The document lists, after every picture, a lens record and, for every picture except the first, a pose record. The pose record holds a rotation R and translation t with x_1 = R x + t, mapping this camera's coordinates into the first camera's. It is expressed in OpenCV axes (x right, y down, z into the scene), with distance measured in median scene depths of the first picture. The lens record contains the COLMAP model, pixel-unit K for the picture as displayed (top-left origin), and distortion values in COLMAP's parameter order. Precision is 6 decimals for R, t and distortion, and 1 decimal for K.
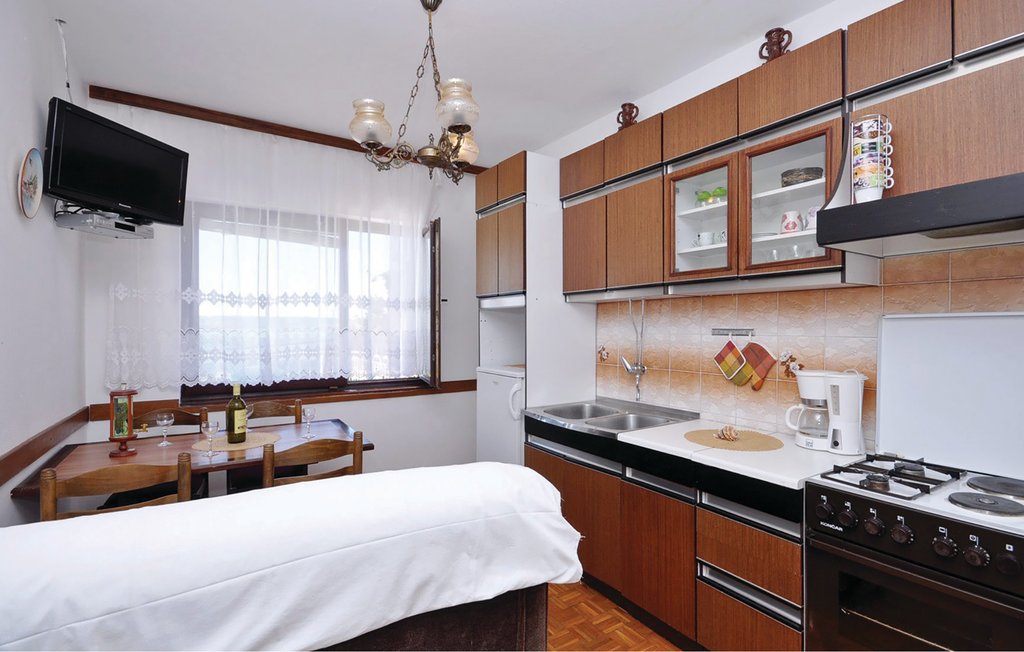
lens RADIAL K [[468.7, 0, 511.9], [0, 468.7, 326.8], [0, 0, 1]] dist [0.000103, 0.000004]
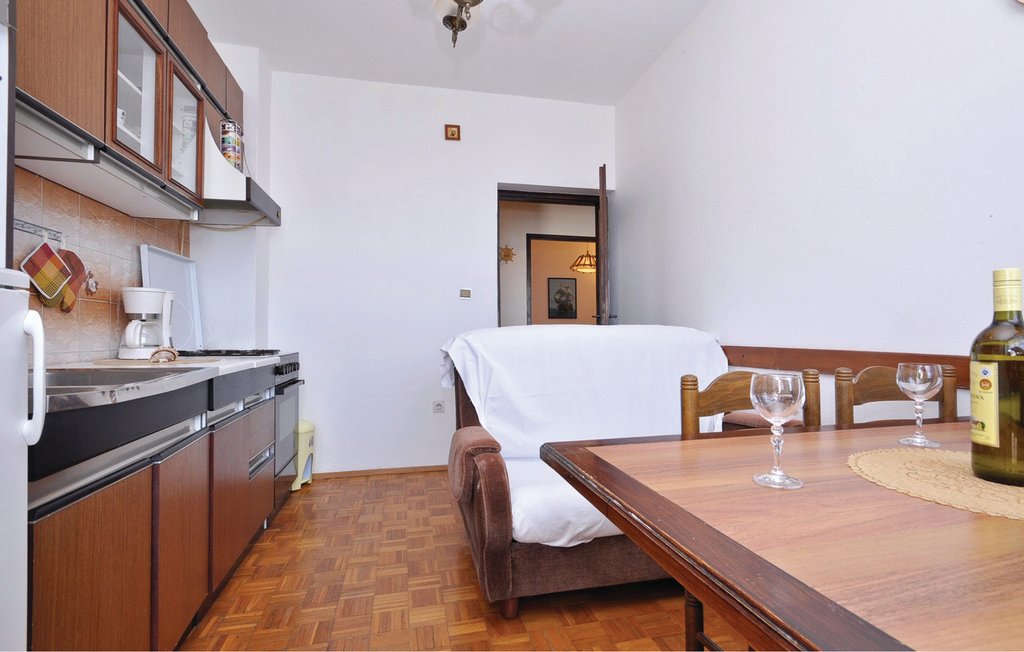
lens RADIAL K [[468.7, 0, 512.7], [0, 468.7, 326.7], [0, 0, 1]] dist [0.000103, 0.000004]
pose [[-0.938256, 0.006180, 0.345885, -0.440059], [-0.000054, 0.999838, -0.018012, 0.175434], [-0.345941, -0.016919, -0.938104, 1.498505]]
